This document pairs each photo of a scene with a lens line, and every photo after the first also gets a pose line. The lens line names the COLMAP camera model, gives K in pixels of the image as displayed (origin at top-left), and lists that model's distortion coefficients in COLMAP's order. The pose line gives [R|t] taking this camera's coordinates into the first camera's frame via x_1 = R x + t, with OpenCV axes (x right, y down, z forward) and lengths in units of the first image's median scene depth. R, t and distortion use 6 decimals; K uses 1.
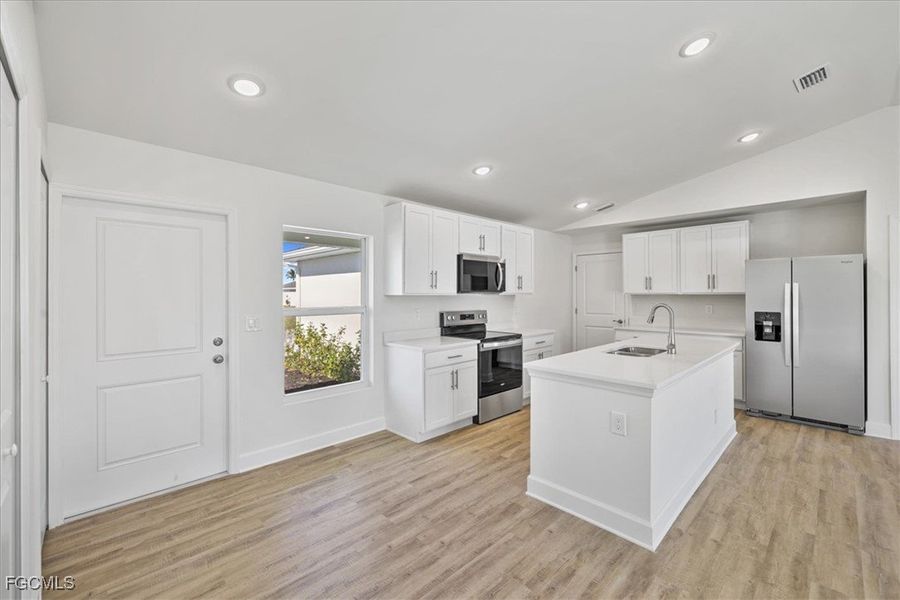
lens RADIAL K [[377.6, 0, 452.5], [0, 377.6, 292.8], [0, 0, 1]] dist [-0.001793, 0.000230]
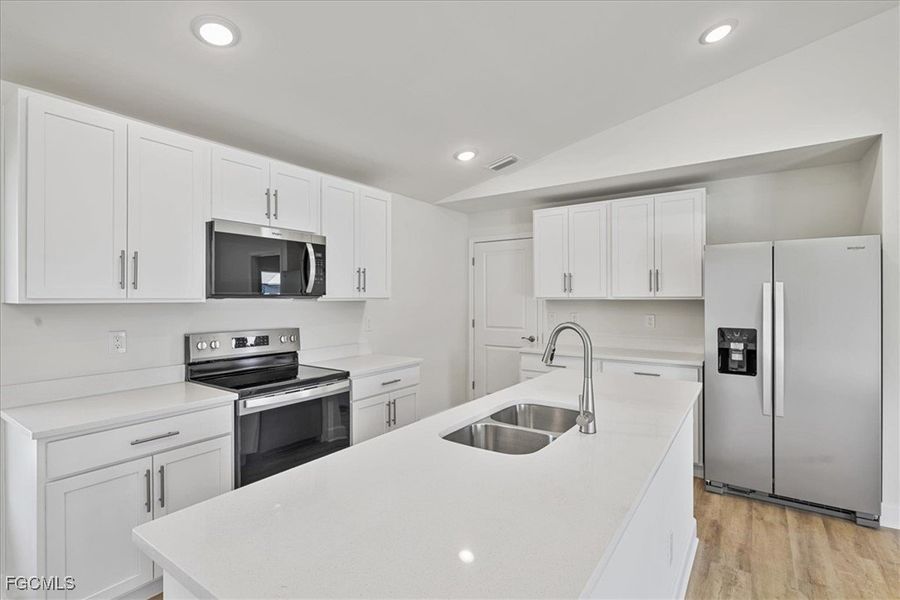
lens RADIAL K [[428.5, 0, 453.0], [0, 428.5, 298.8], [0, 0, 1]] dist [0.000752, -0.000405]
pose [[0.983705, -0.000702, 0.179789, 0.250473], [-0.000469, 0.999979, 0.006474, -0.002464], [-0.179790, -0.006453, 0.983684, 0.397413]]
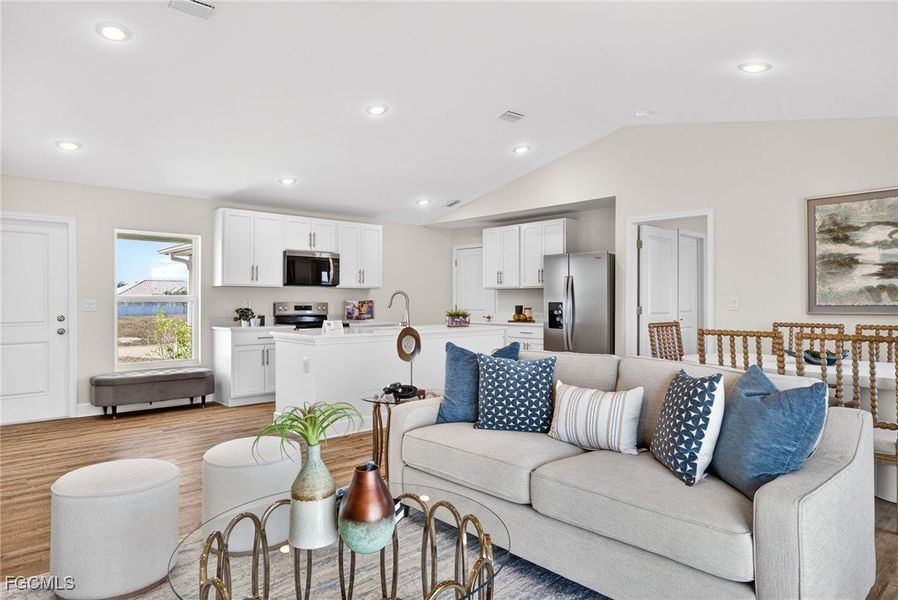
lens RADIAL K [[555.0, 0, 453.5], [0, 555.0, 299.4], [0, 0, 1]] dist [-0.004084, 0.006017]
pose [[0.999518, 0.001968, -0.030971, 0.607515], [-0.001857, 0.999992, 0.003604, 0.038376], [0.030978, -0.003544, 0.999514, -0.675172]]
